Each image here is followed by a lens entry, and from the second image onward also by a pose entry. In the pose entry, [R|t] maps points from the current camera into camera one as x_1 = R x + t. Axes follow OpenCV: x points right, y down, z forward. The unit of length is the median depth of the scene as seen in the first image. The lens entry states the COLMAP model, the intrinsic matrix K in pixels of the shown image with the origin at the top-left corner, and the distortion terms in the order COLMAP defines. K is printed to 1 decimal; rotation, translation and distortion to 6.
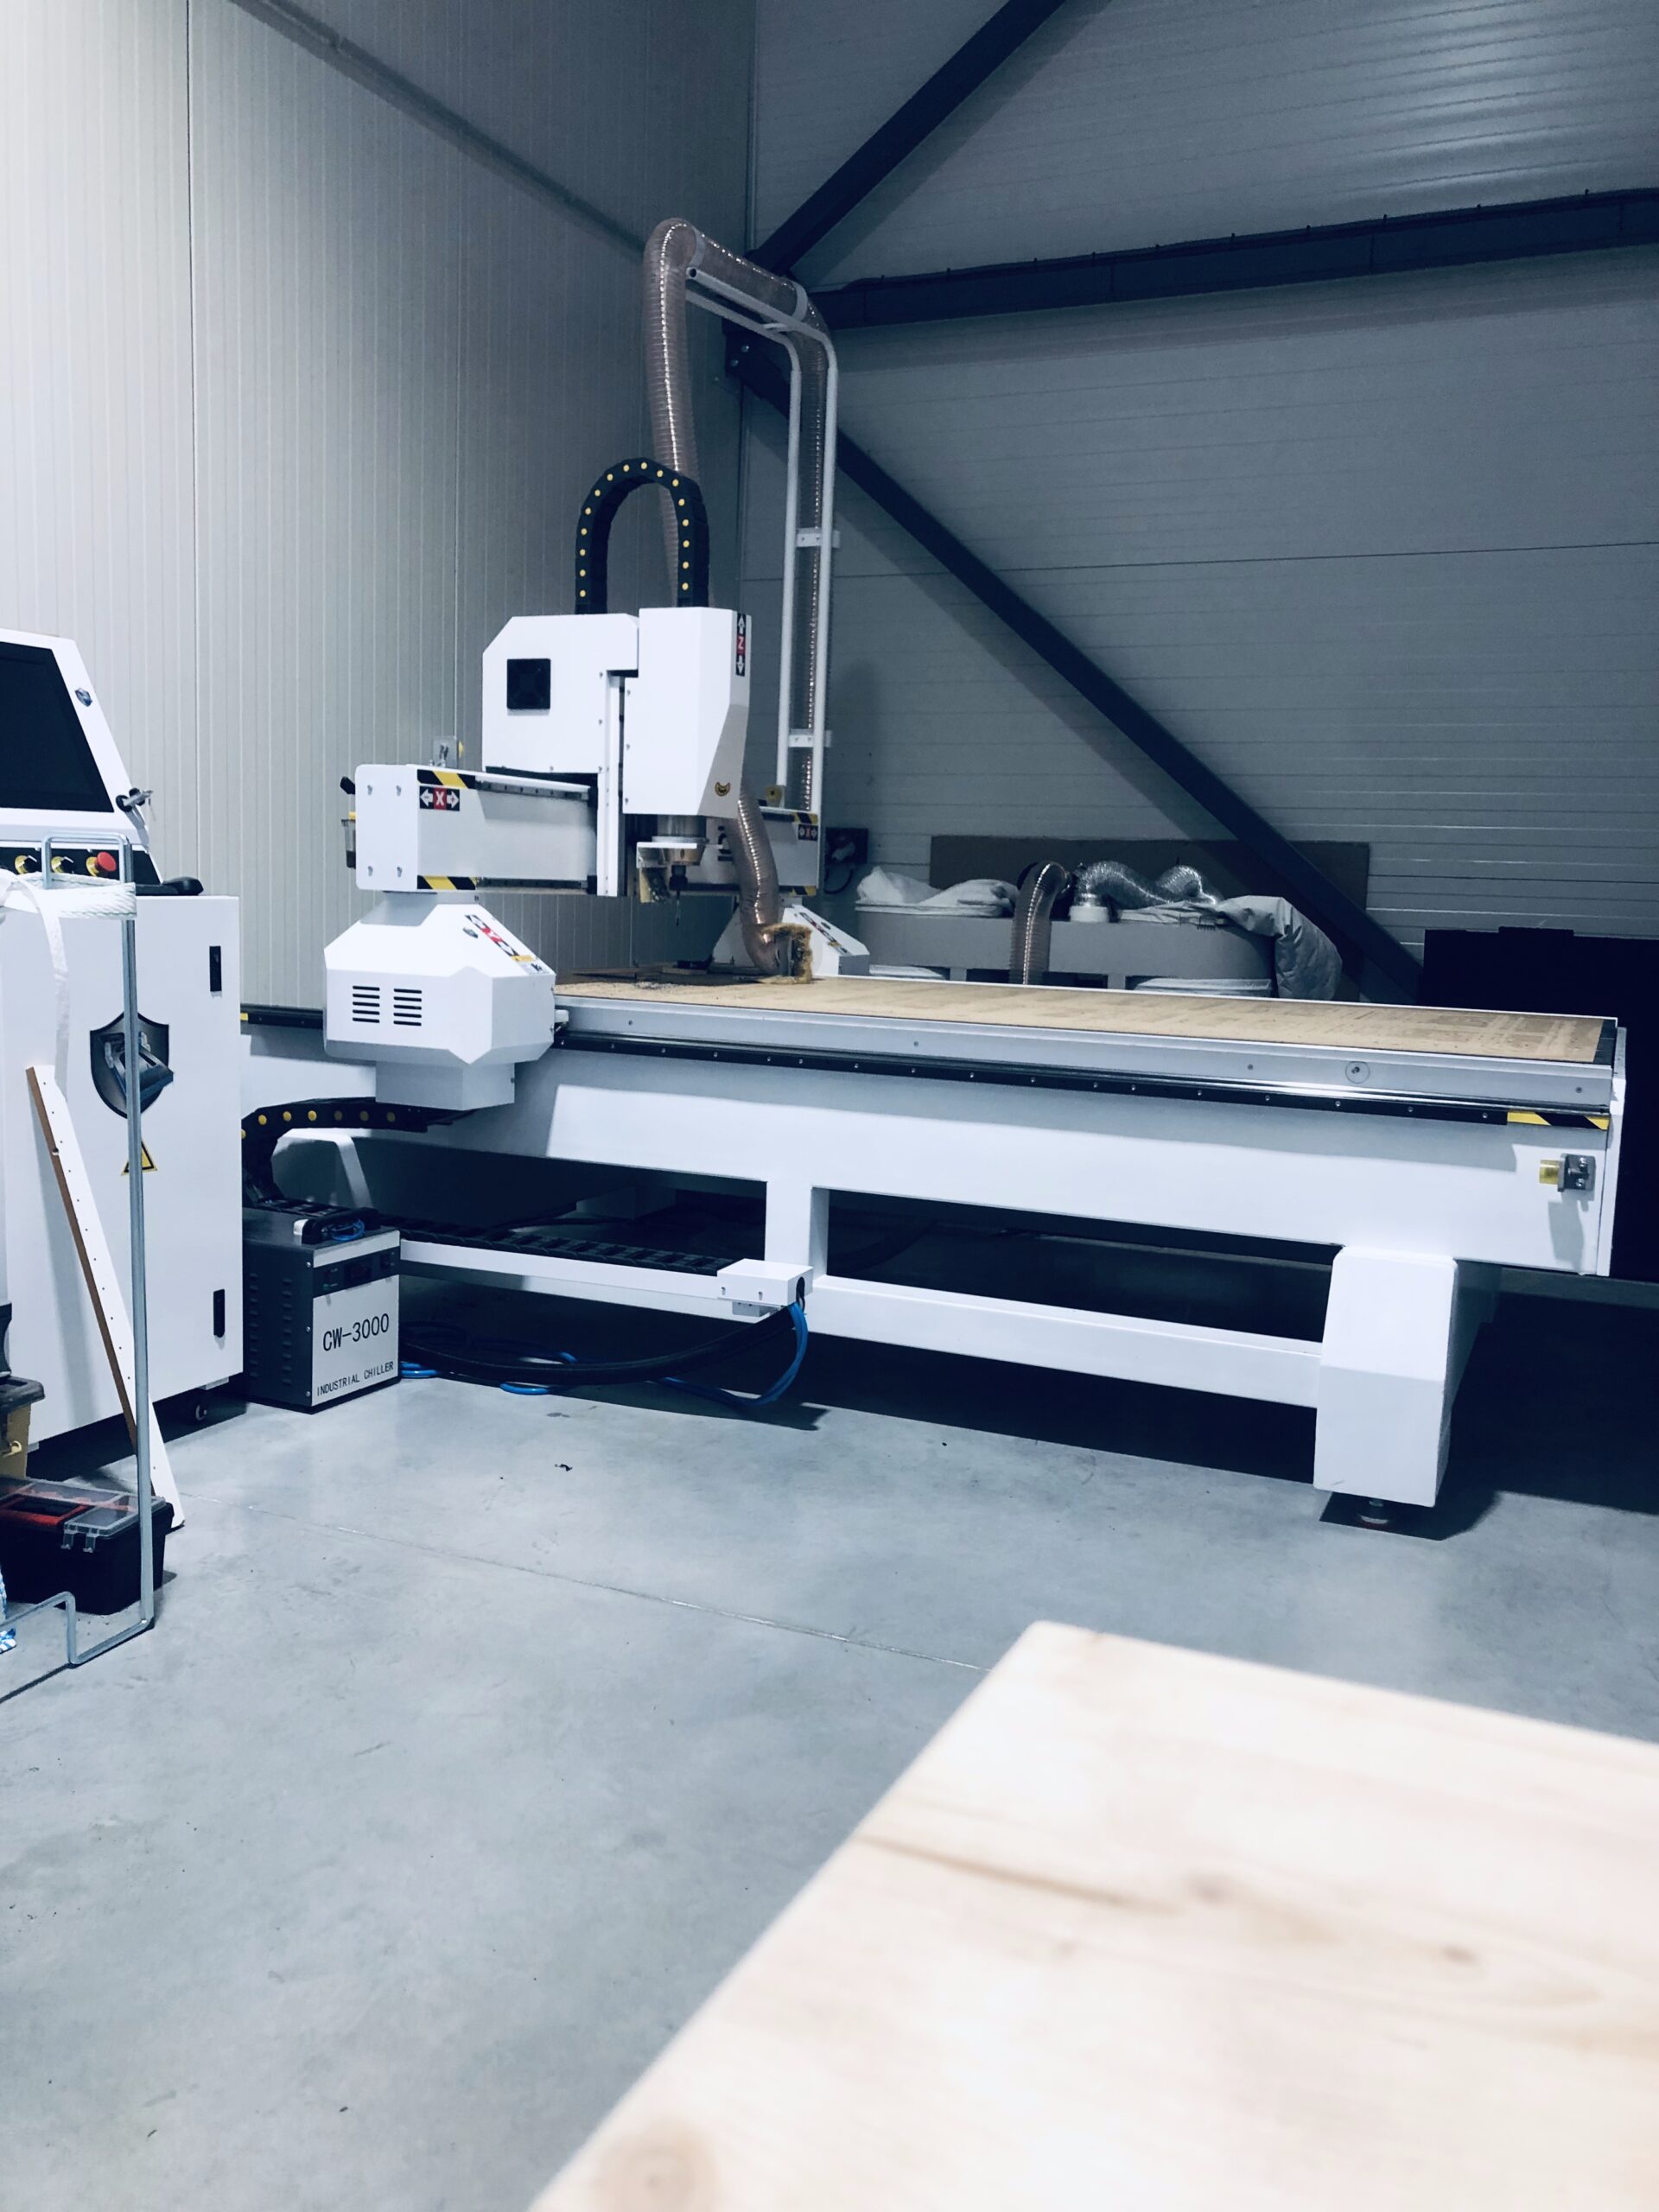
lens RADIAL K [[1848.2, 0, 838.7], [0, 1848.2, 1107.9], [0, 0, 1]] dist [0.027154, -0.049243]
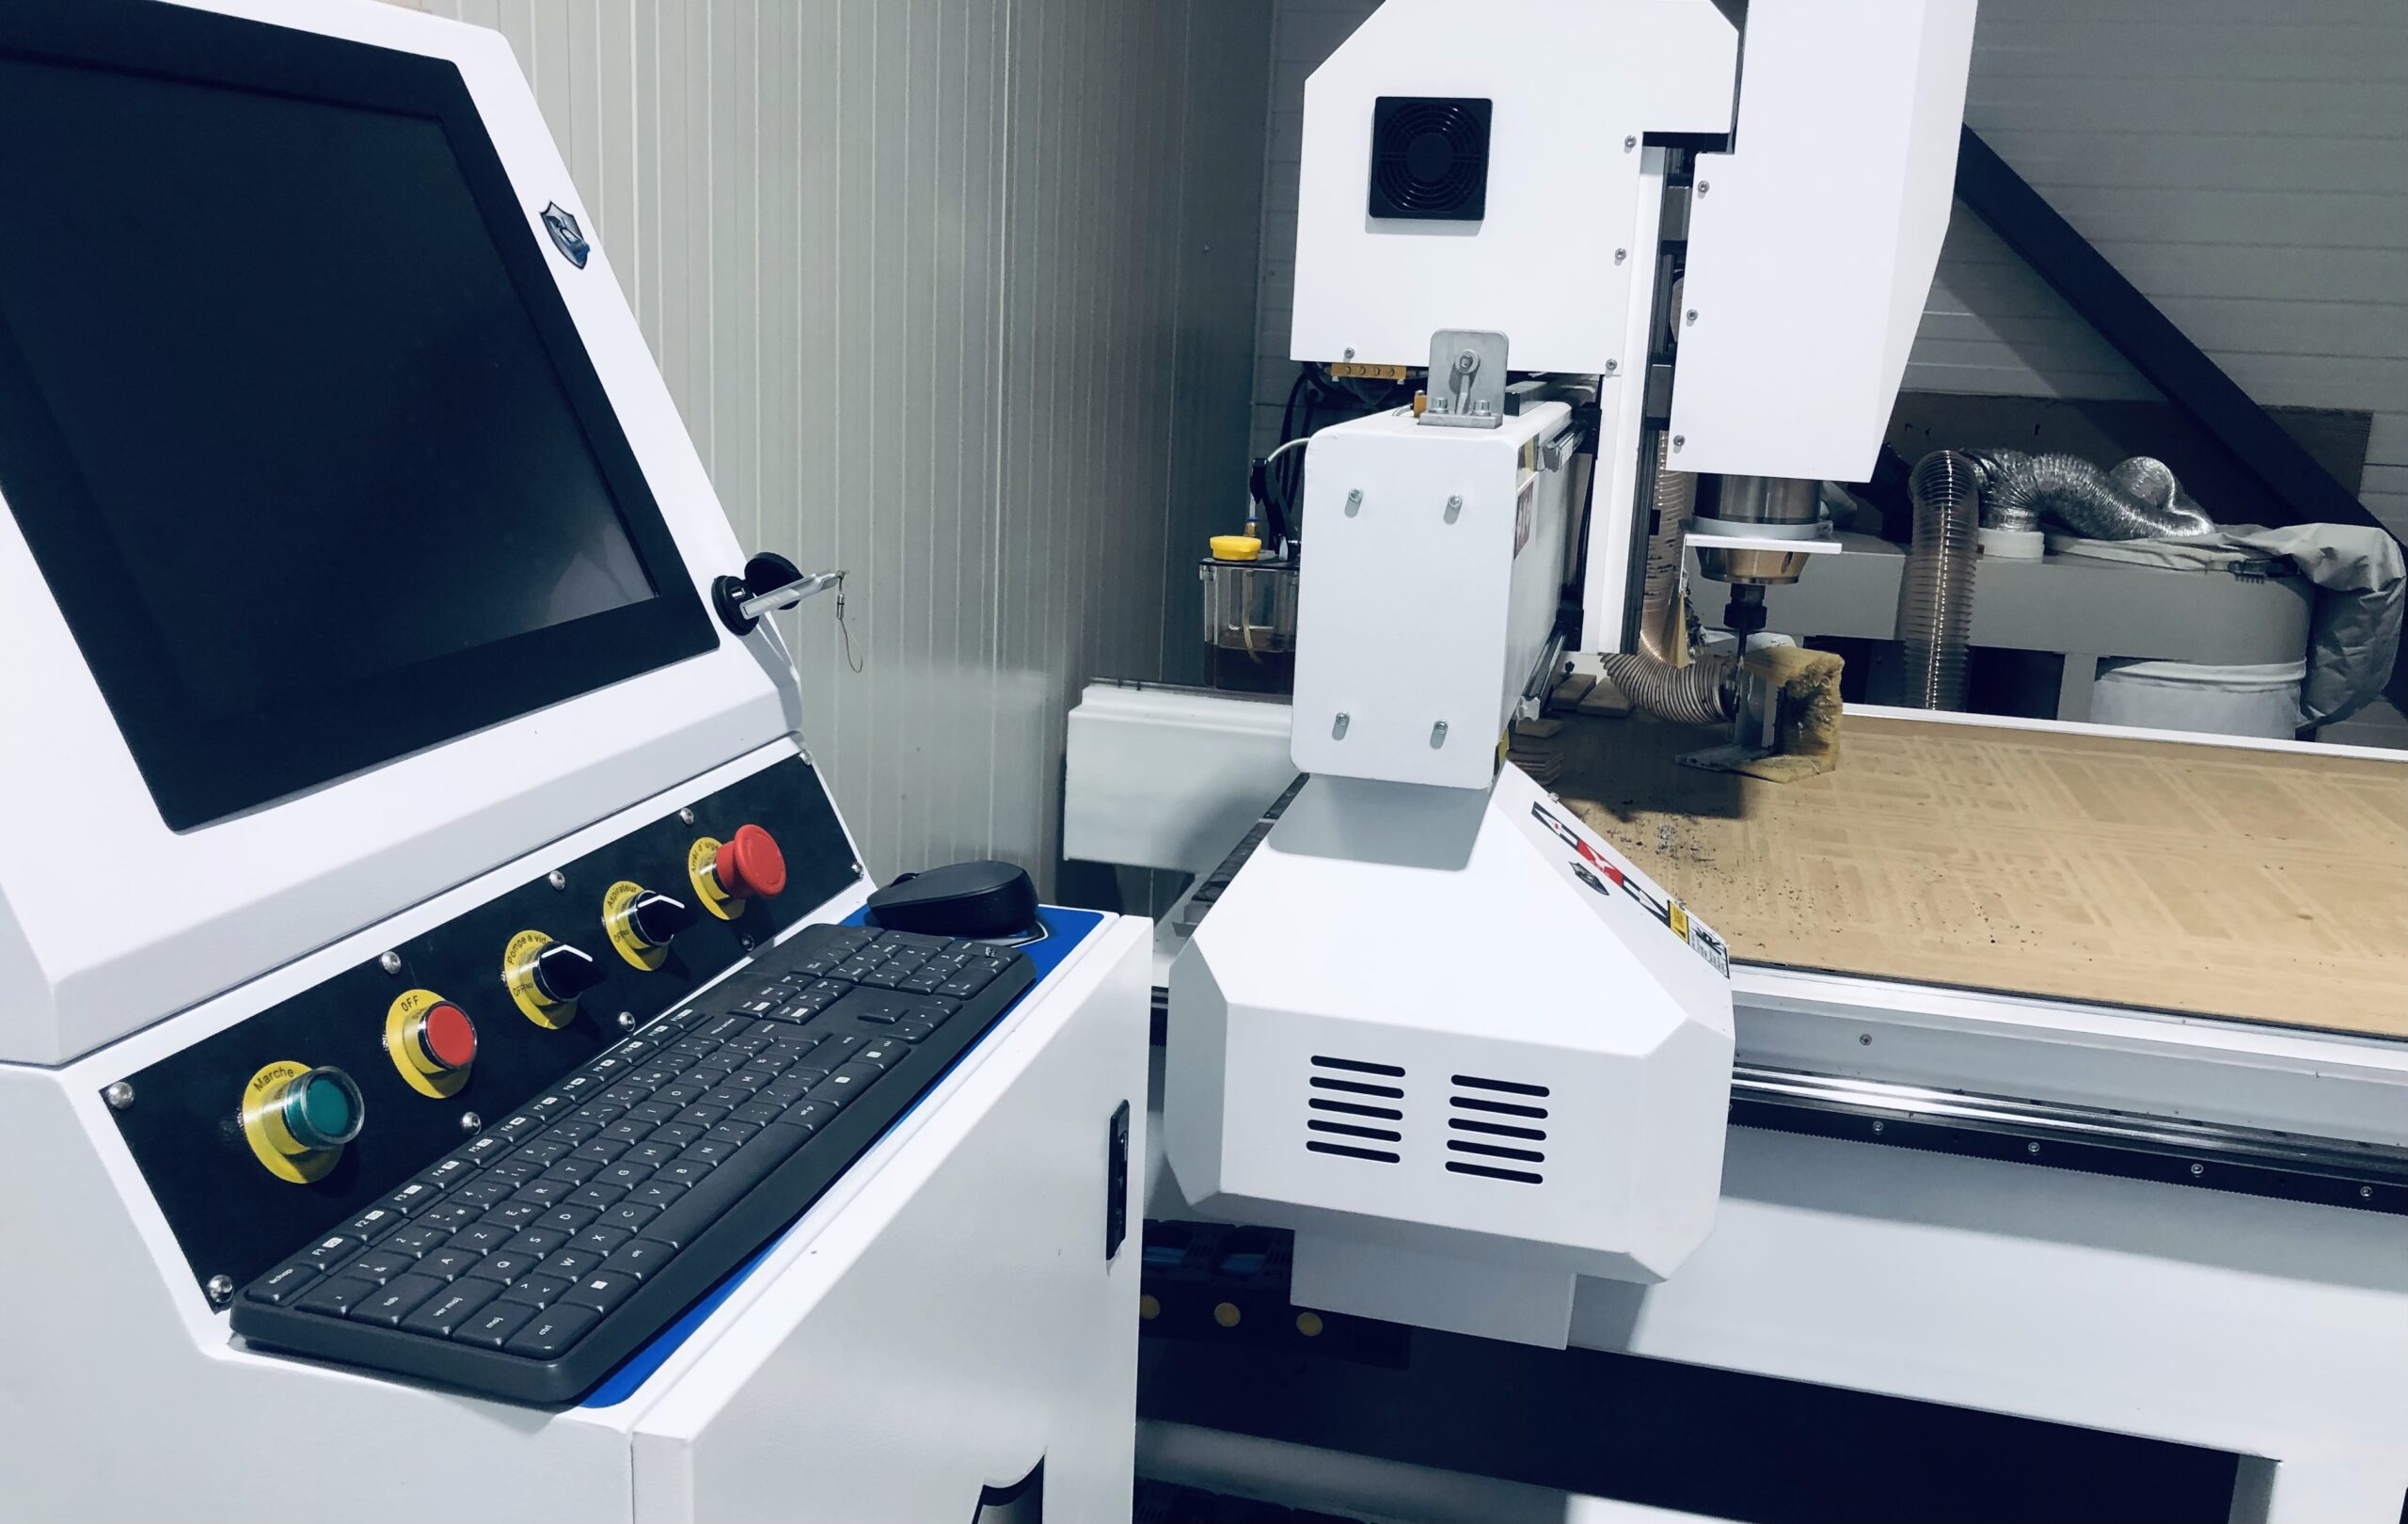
lens RADIAL K [[1978.4, 0, 1190.6], [0, 1978.4, 761.8], [0, 0, 1]] dist [0.022025, -0.024133]
pose [[0.986448, -0.026053, 0.161994, -0.300724], [0.008095, 0.993838, 0.110543, -0.143121], [-0.163876, -0.107734, 0.980580, 0.552919]]
